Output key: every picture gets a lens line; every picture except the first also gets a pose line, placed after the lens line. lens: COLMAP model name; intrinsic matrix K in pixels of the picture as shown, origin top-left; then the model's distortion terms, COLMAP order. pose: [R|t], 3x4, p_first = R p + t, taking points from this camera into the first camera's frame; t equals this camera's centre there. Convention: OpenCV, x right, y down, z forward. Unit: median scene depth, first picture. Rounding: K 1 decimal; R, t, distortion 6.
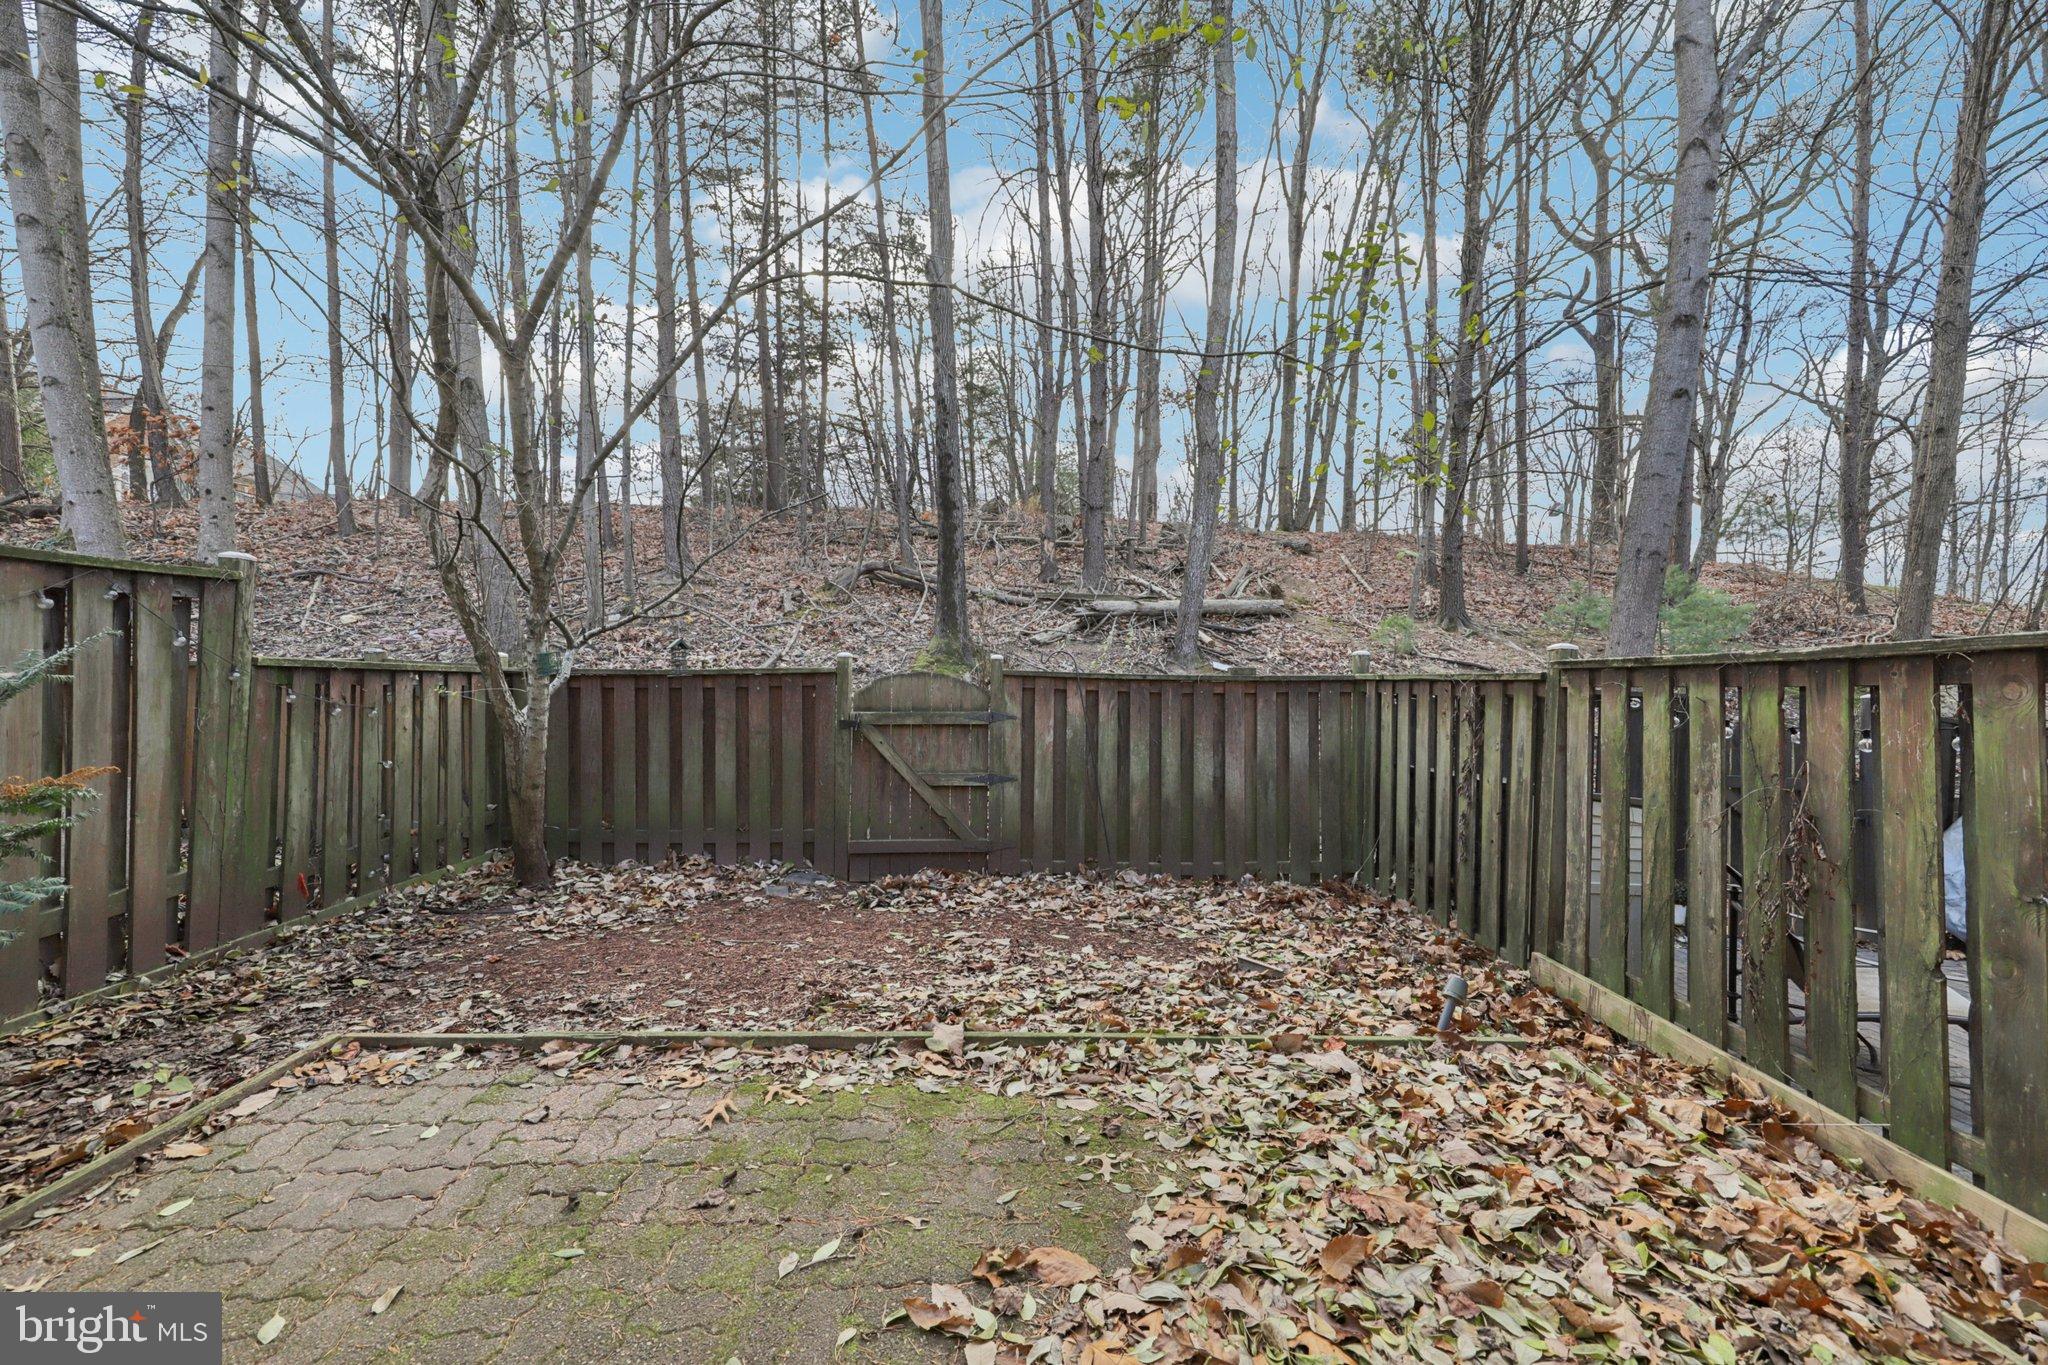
lens RADIAL K [[798.3, 0, 1020.6], [0, 798.3, 678.8], [0, 0, 1]] dist [0.004132, -0.002083]
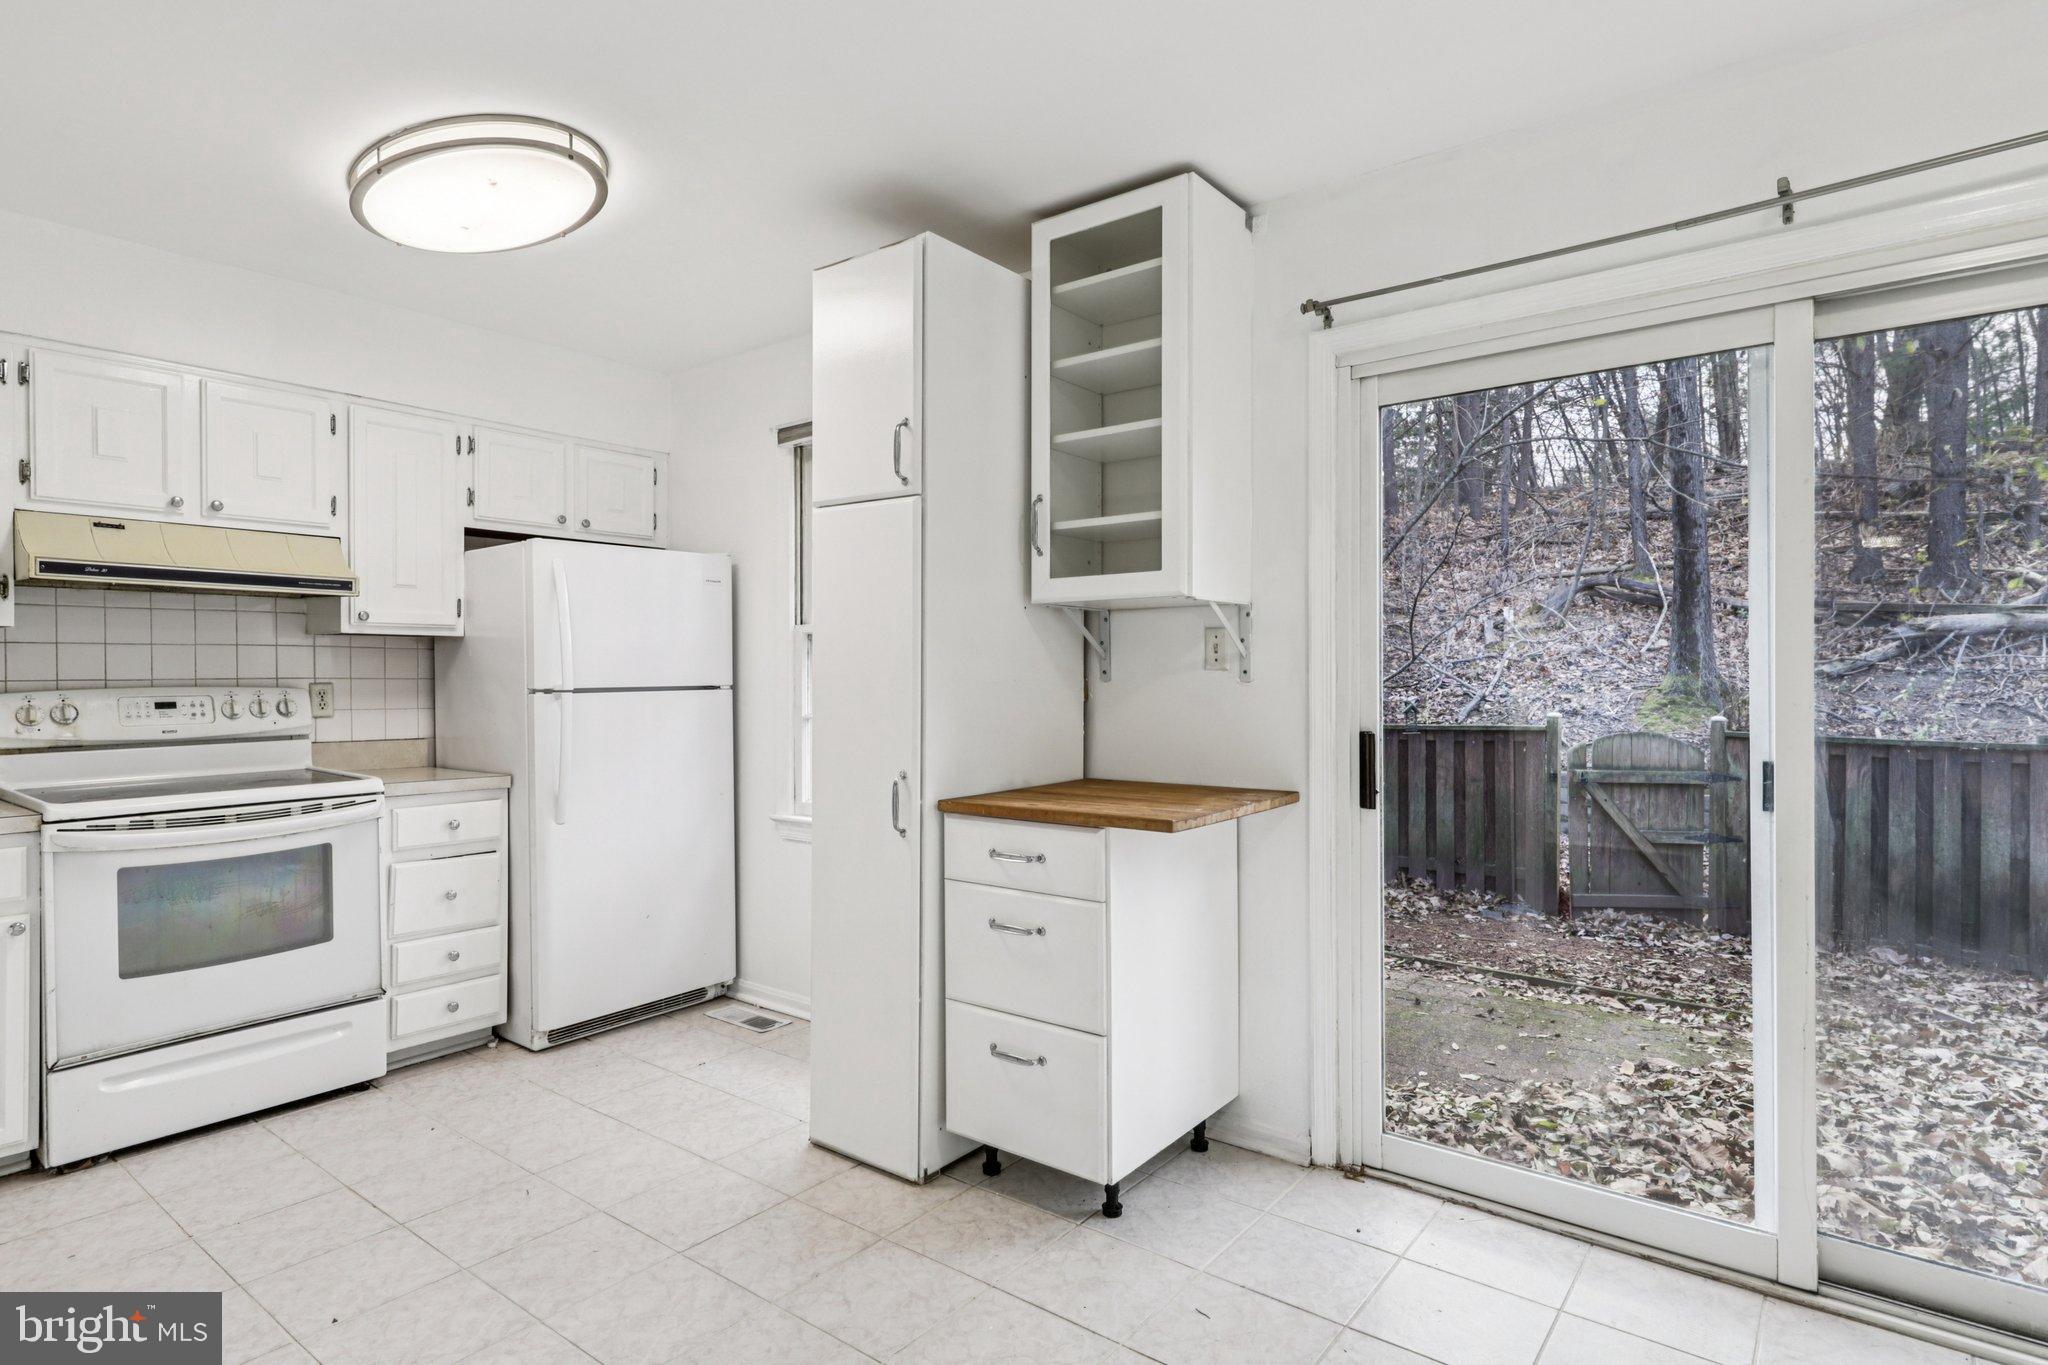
lens RADIAL K [[1070.0, 0, 1027.6], [0, 1070.0, 687.6], [0, 0, 1]] dist [0.017312, -0.003373]
pose [[0.779392, 0.000135, -0.626536, 0.147268], [0.001082, 0.999998, 0.001561, -0.071150], [0.626535, -0.001894, 0.779391, -0.634437]]
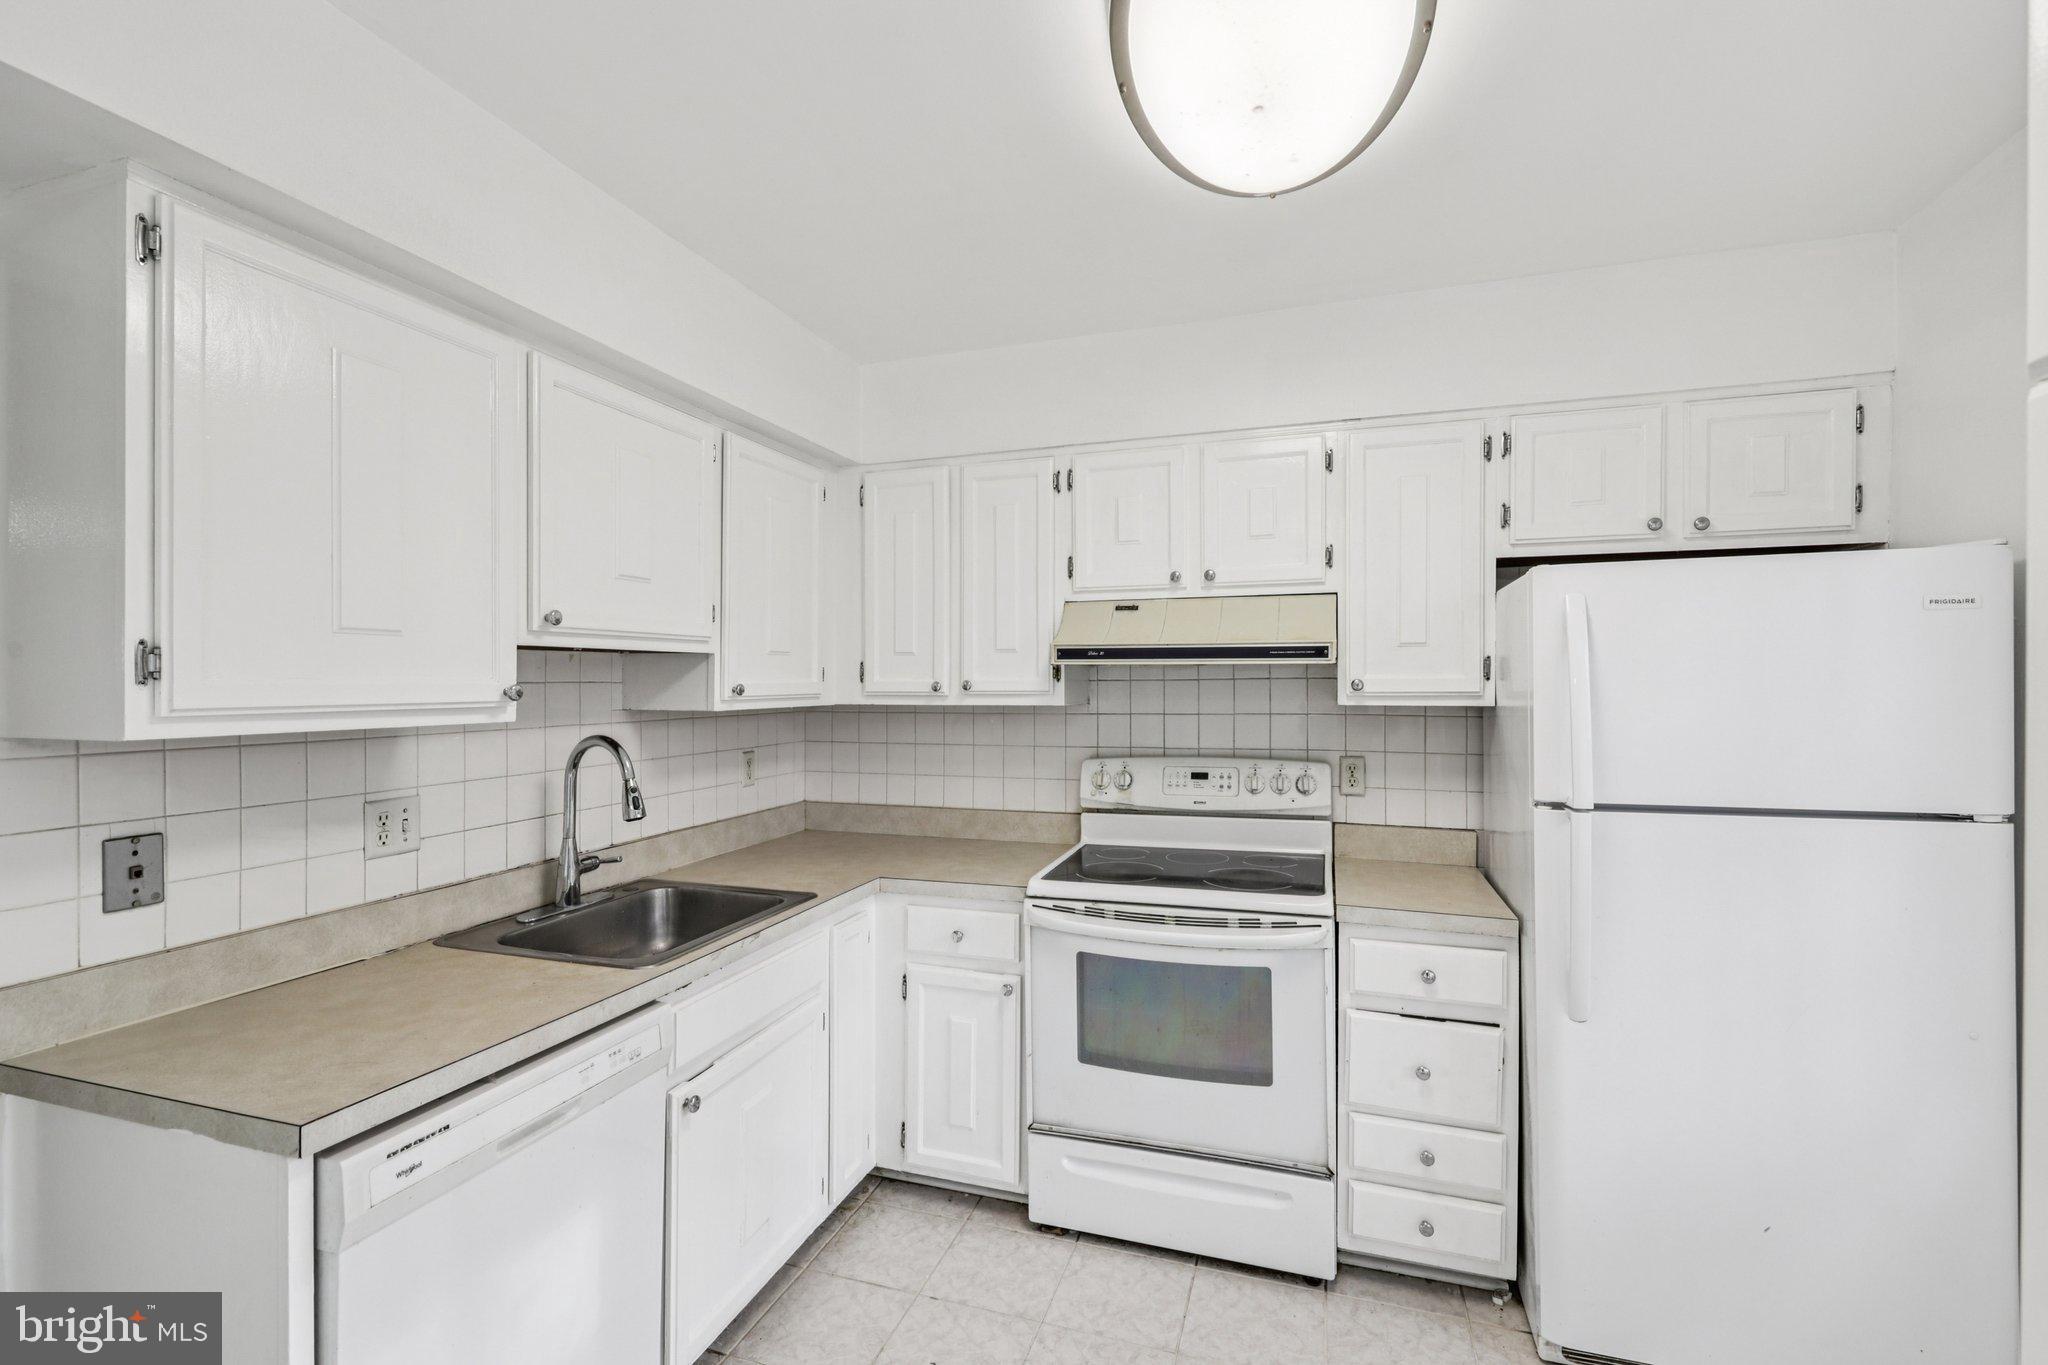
lens RADIAL K [[889.0, 0, 1030.0], [0, 889.0, 682.0], [0, 0, 1]] dist [-0.001846, -0.001301]
pose [[-0.332851, -0.006211, -0.942959, -0.075877], [-0.009145, 0.999953, -0.003358, -0.107696], [0.942935, 0.007506, -0.332892, -0.412325]]
